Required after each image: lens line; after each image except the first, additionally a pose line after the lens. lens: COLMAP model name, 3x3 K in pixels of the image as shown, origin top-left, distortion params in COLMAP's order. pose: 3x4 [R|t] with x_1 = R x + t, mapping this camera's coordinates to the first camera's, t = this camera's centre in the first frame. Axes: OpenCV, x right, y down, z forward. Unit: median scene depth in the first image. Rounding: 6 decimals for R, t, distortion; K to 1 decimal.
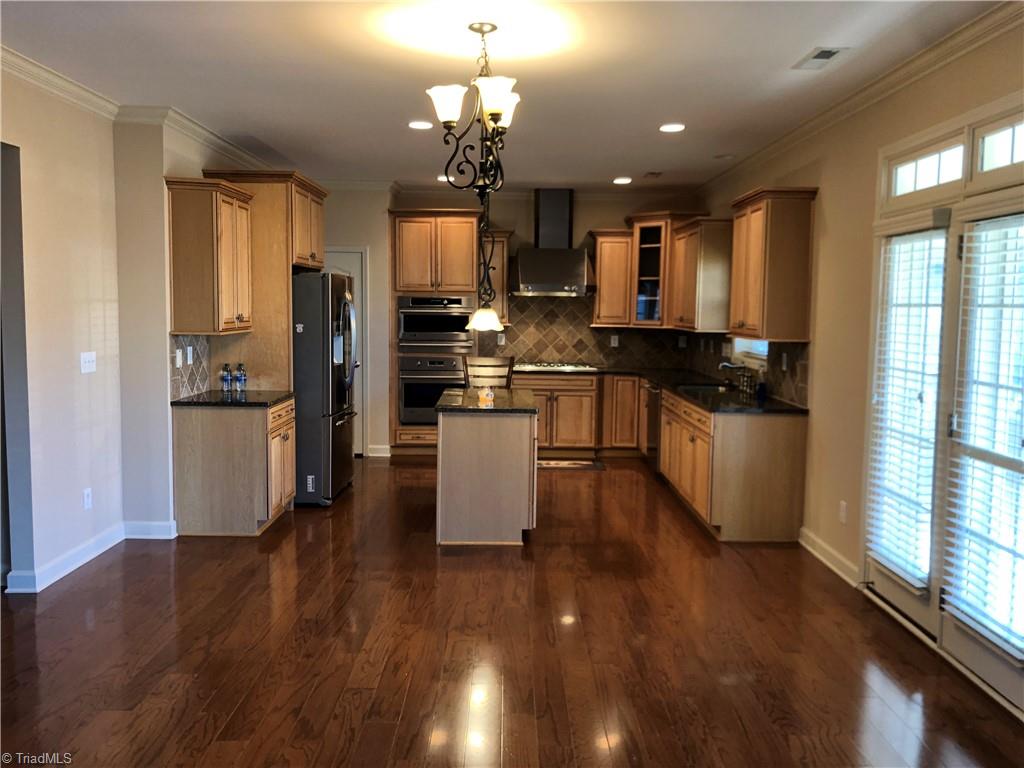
lens RADIAL K [[828.0, 0, 513.1], [0, 828.0, 371.5], [0, 0, 1]] dist [0.006397, -0.003471]
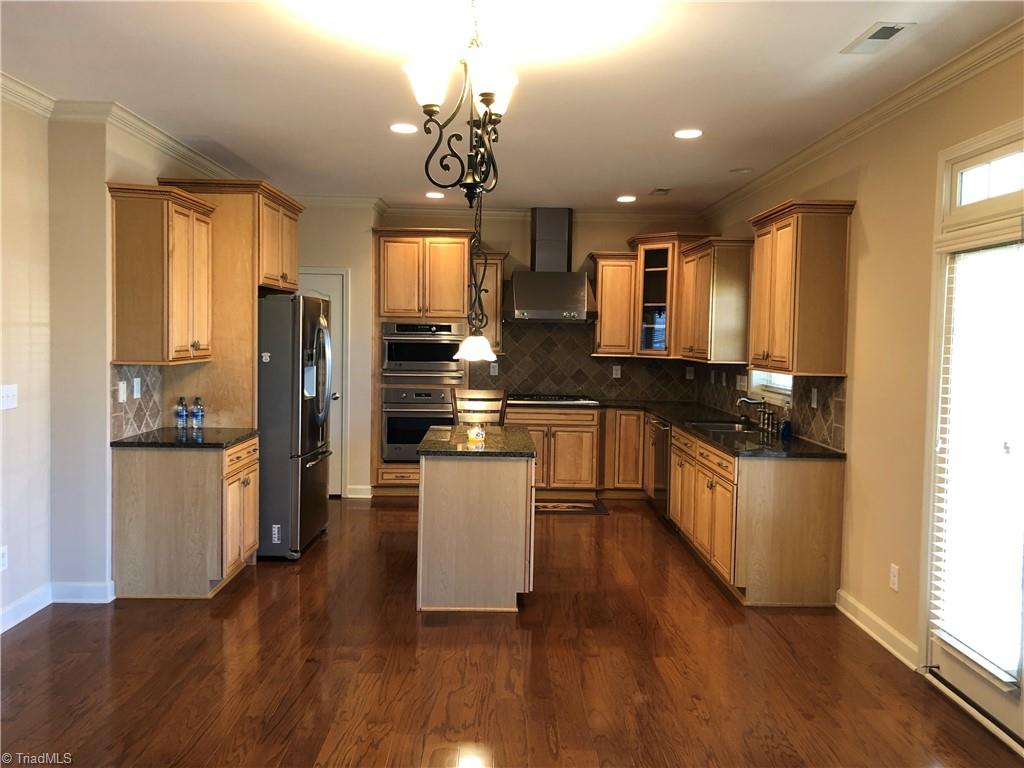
lens RADIAL K [[823.2, 0, 513.4], [0, 823.2, 368.5], [0, 0, 1]] dist [0.005956, 0.003514]
pose [[0.999950, 0.004936, 0.008675, -0.001279], [-0.004612, 0.999305, -0.036994, -0.010095], [-0.008851, 0.036952, 0.999278, 0.133606]]
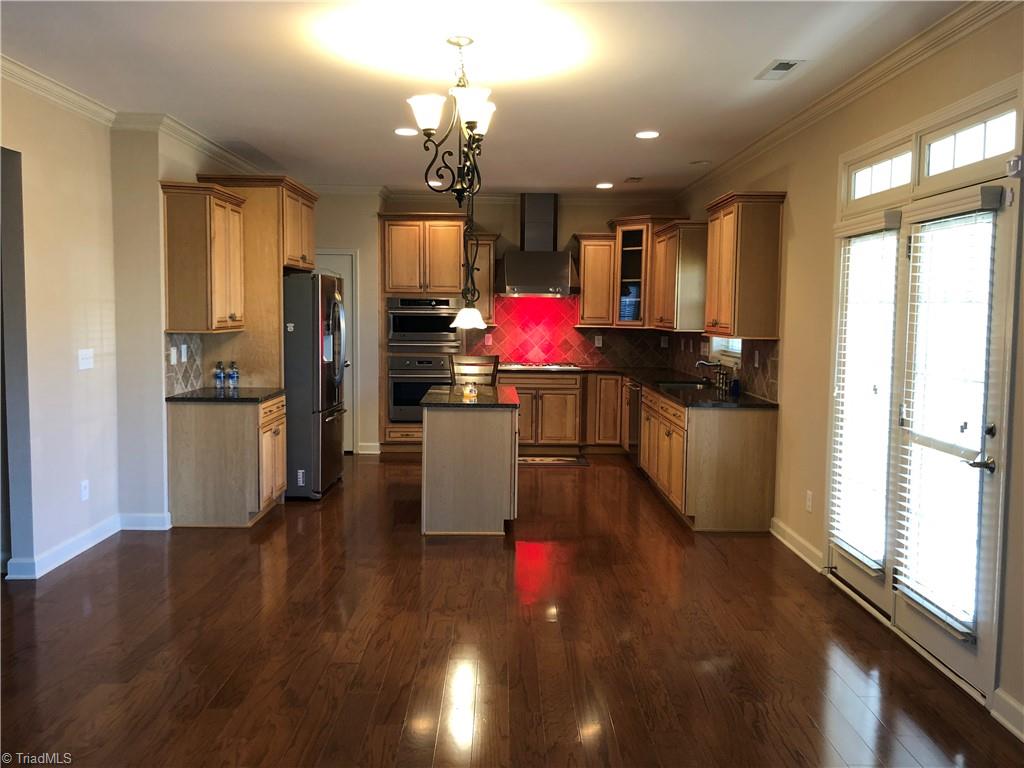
lens RADIAL K [[823.2, 0, 513.4], [0, 823.2, 368.5], [0, 0, 1]] dist [0.005956, 0.003514]
pose [[0.999972, -0.001192, 0.007399, 0.015147], [0.001255, 0.999962, -0.008575, 0.009370], [-0.007388, 0.008585, 0.999936, -0.035439]]
